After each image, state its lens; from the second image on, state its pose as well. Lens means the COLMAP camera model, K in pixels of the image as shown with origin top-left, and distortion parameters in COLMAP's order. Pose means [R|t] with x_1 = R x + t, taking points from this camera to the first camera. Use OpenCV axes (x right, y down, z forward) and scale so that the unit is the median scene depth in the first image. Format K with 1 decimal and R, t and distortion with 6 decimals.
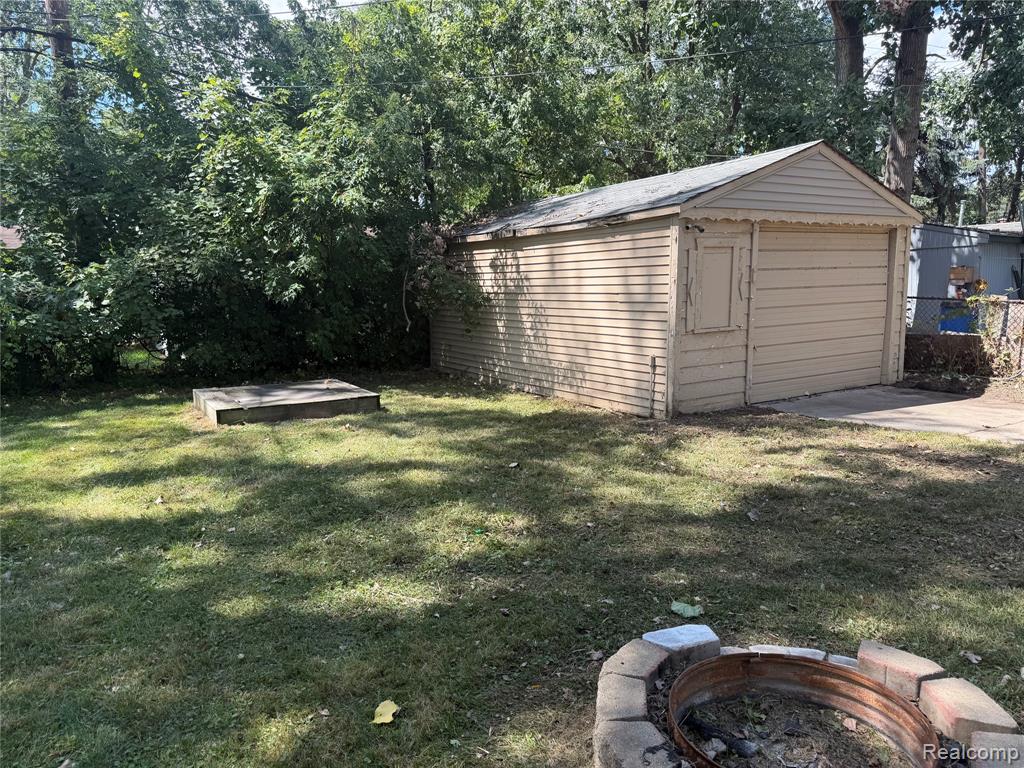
lens RADIAL K [[726.6, 0, 511.3], [0, 726.6, 383.8], [0, 0, 1]] dist [-0.001898, -0.000607]
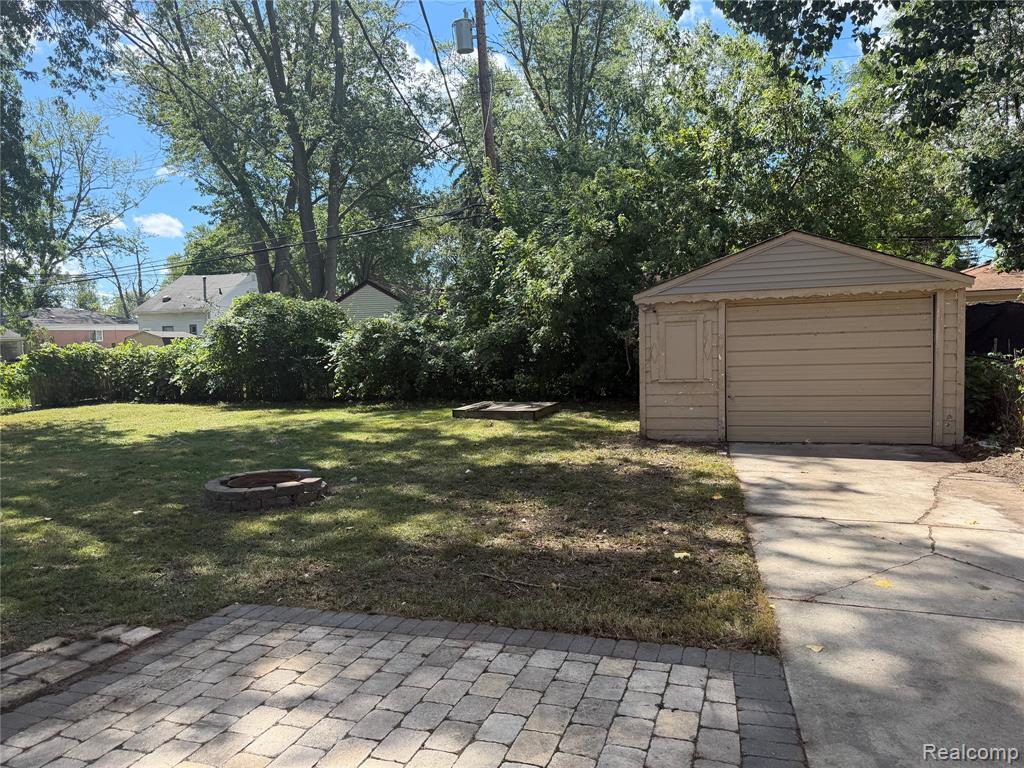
lens RADIAL K [[726.6, 0, 512.8], [0, 726.6, 385.0], [0, 0, 1]] dist [-0.001898, -0.000607]
pose [[0.642849, 0.038522, -0.765024, 1.053777], [-0.092948, 0.995278, -0.027988, 0.001136], [0.760333, 0.089100, 0.643393, -0.115599]]
